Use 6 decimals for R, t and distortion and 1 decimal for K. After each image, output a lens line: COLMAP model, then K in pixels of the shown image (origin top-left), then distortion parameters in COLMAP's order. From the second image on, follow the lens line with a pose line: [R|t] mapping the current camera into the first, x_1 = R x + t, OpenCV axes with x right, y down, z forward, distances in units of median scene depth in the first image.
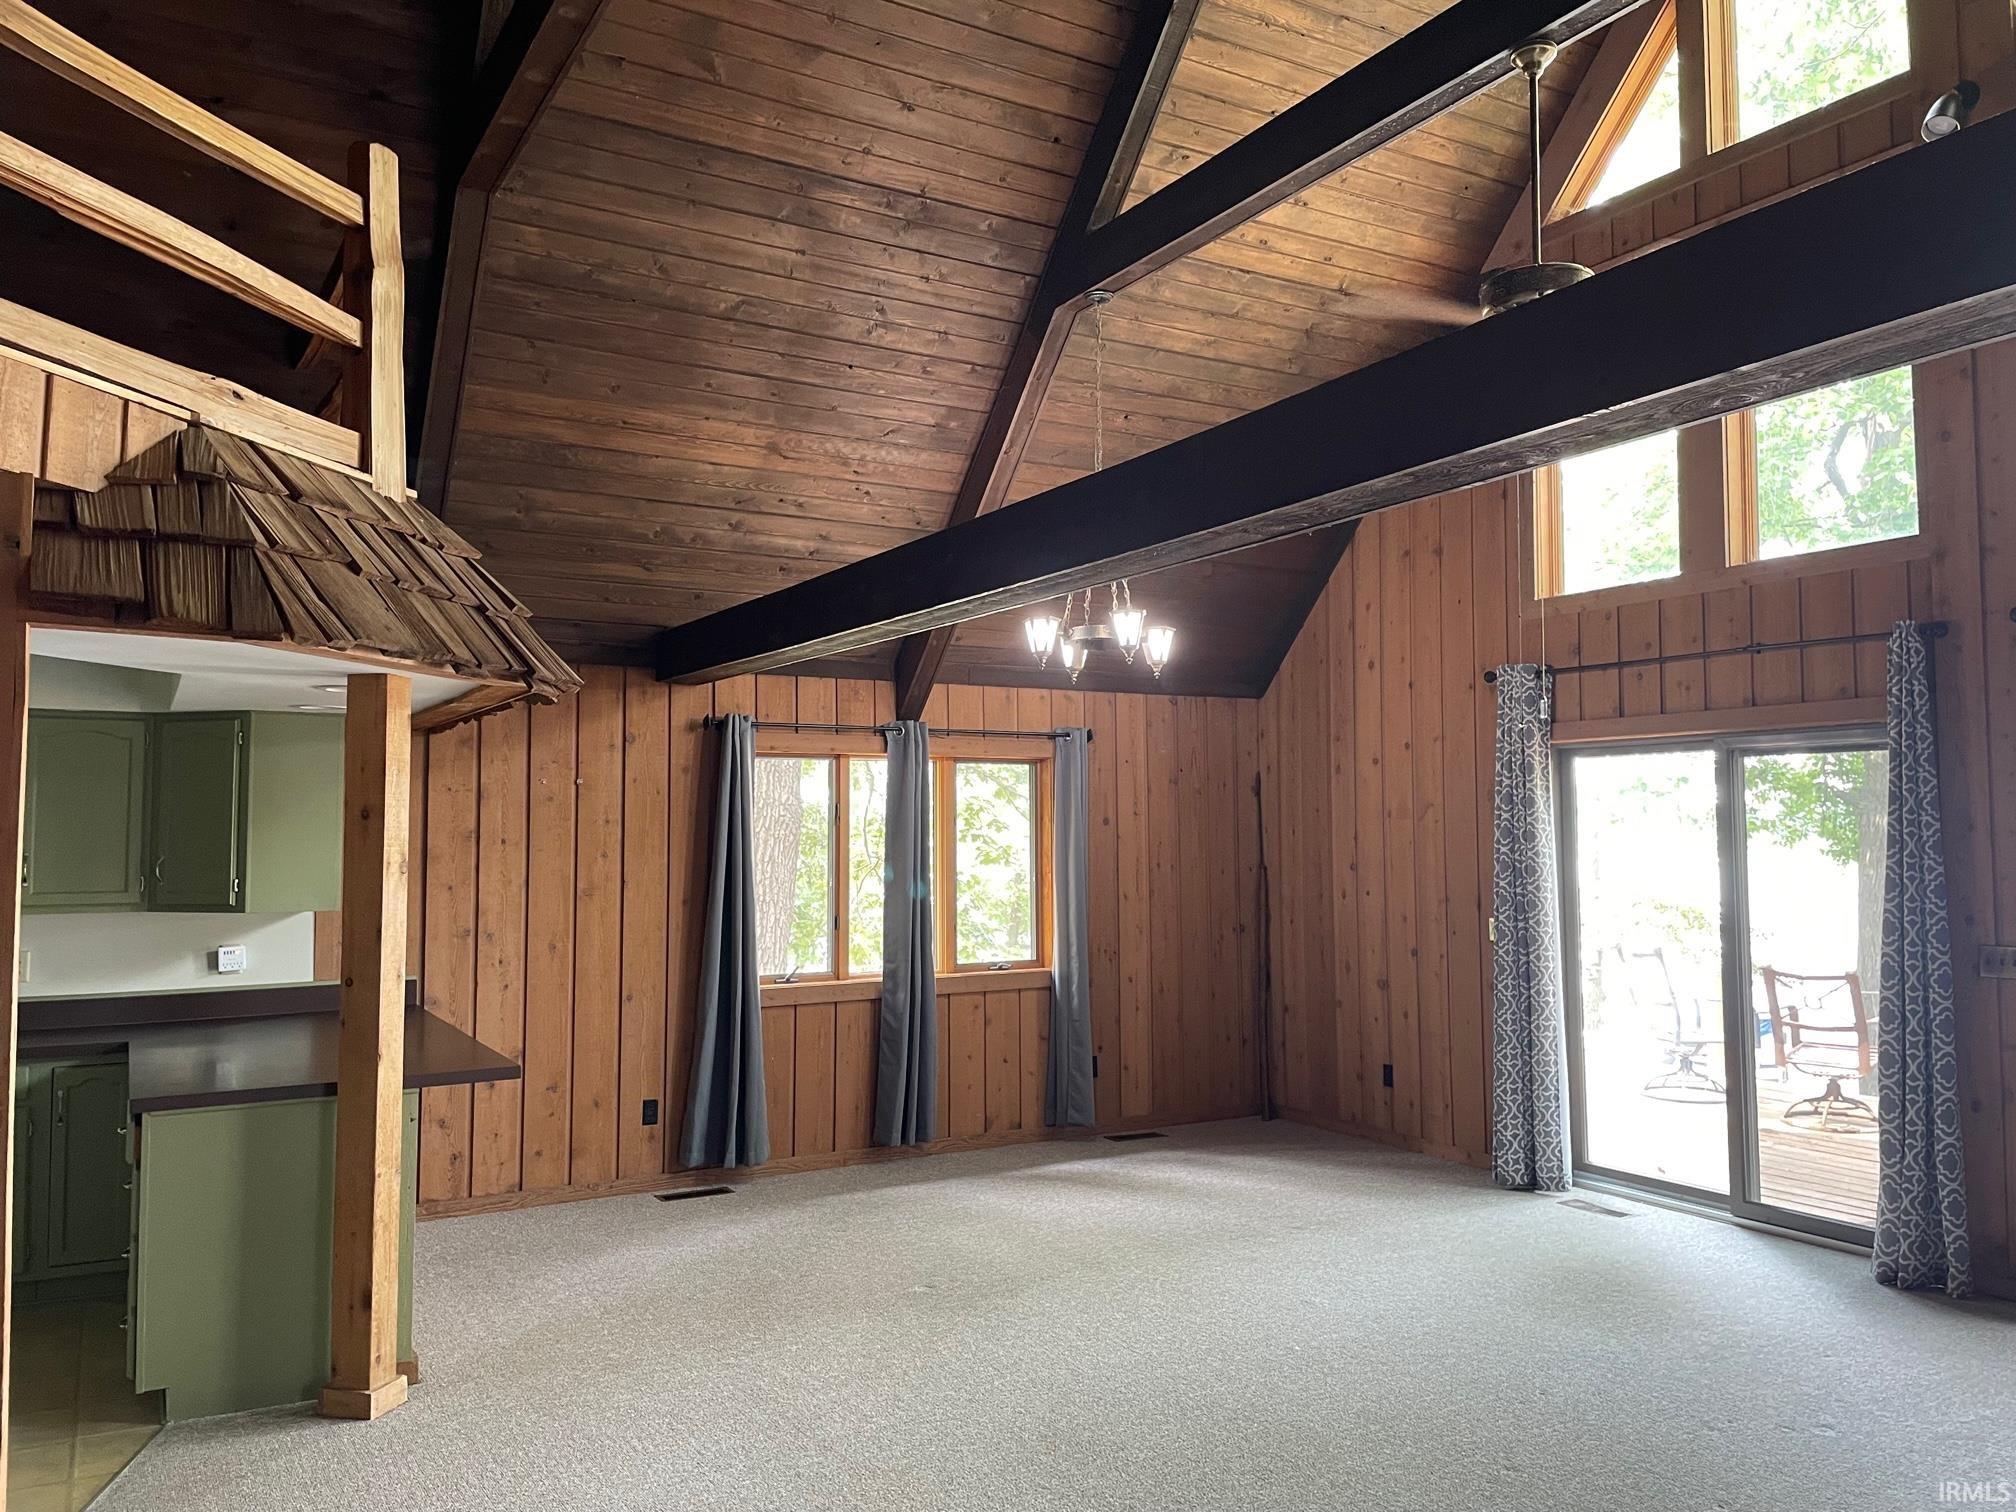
lens RADIAL K [[1531.1, 0, 1007.2], [0, 1531.1, 748.1], [0, 0, 1]] dist [0.073625, -0.064098]
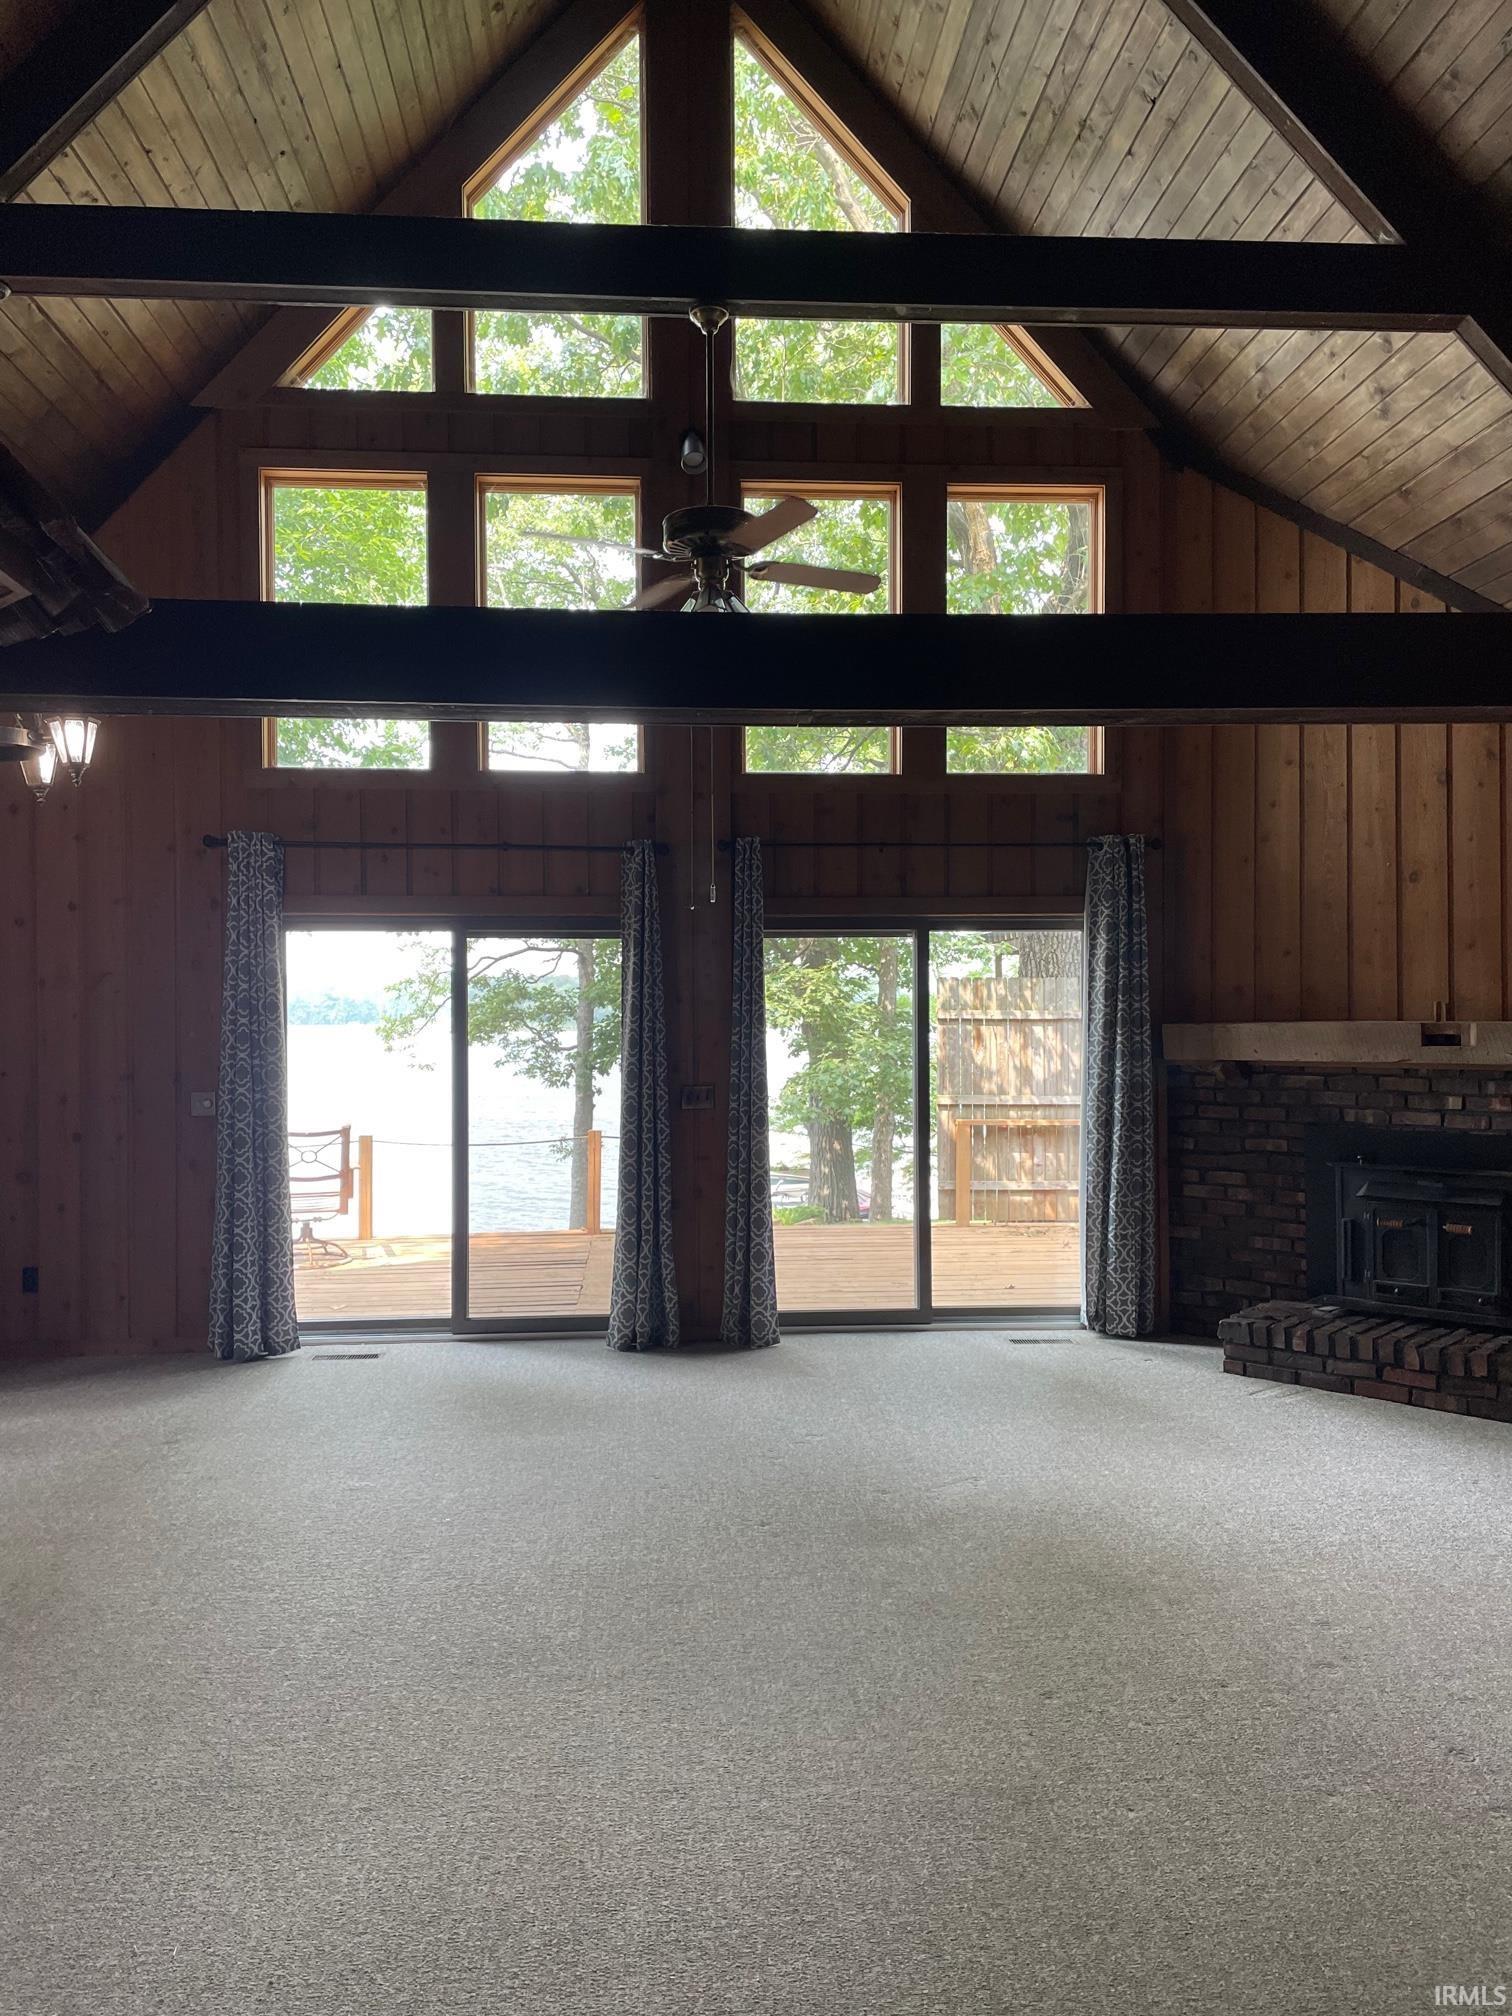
lens RADIAL K [[1531.1, 0, 749.2], [0, 1531.1, 1026.3], [0, 0, 1]] dist [0.073625, -0.064098]
pose [[0.435025, -0.005925, 0.900399, -0.442683], [-0.048871, 0.998349, 0.030181, 0.025576], [-0.899091, -0.057133, 0.434017, 0.303540]]
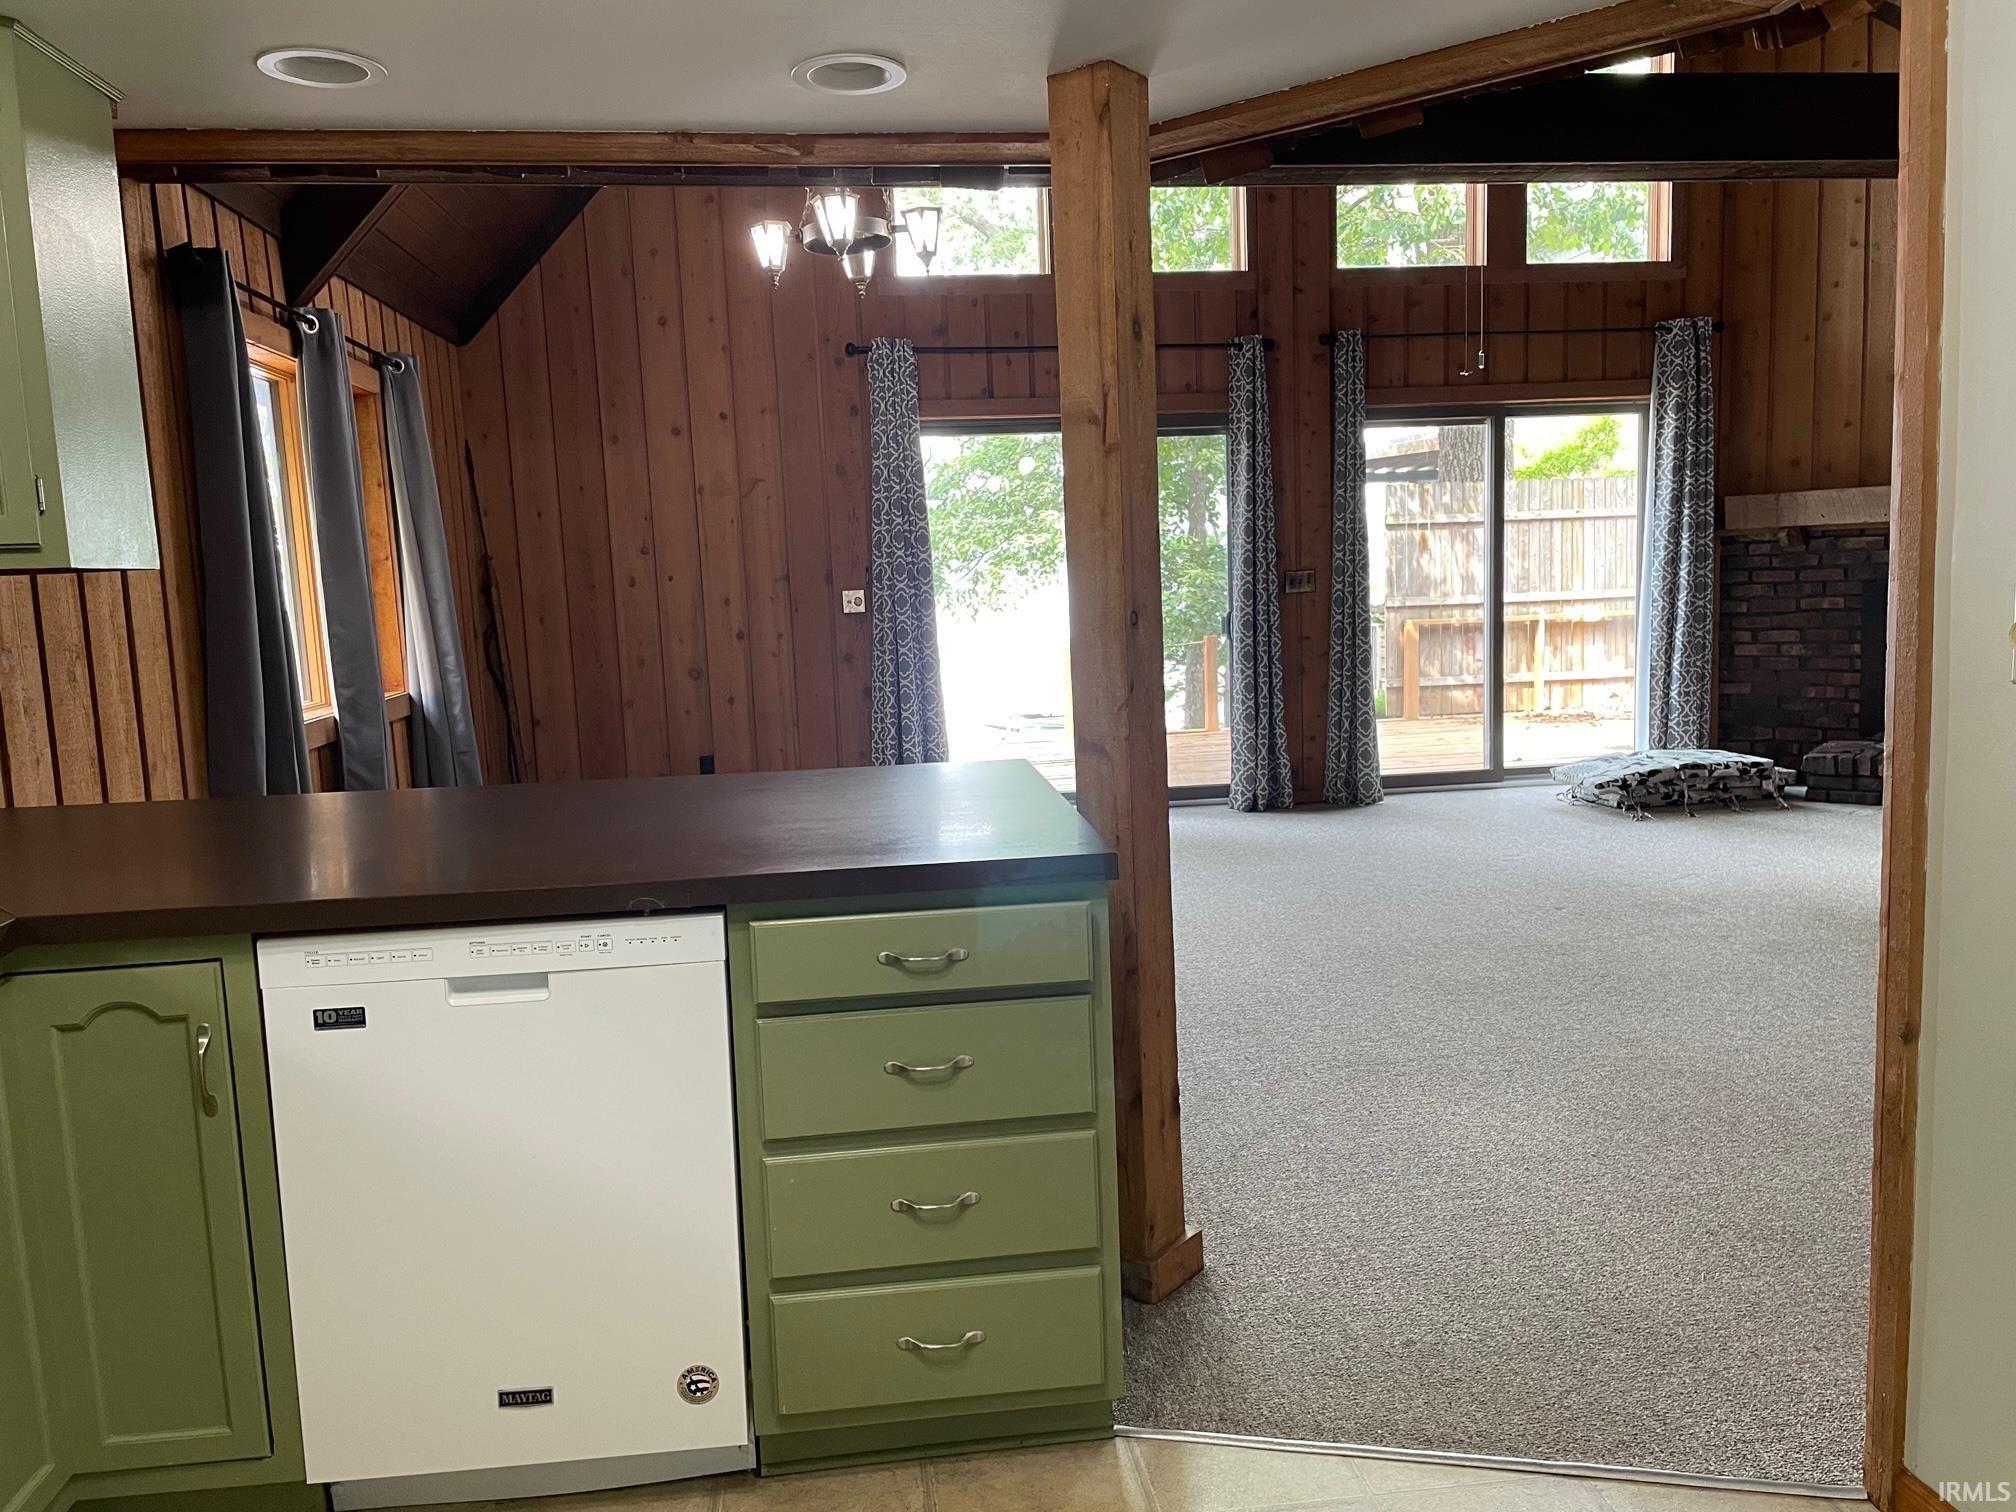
lens RADIAL K [[1531.1, 0, 995.1], [0, 1531.1, 781.3], [0, 0, 1]] dist [0.073625, -0.064098]
pose [[0.382433, -0.132538, 0.914428, -0.666557], [-0.016920, 0.988488, 0.150348, 0.087991], [-0.923828, -0.072970, 0.375788, 0.564215]]
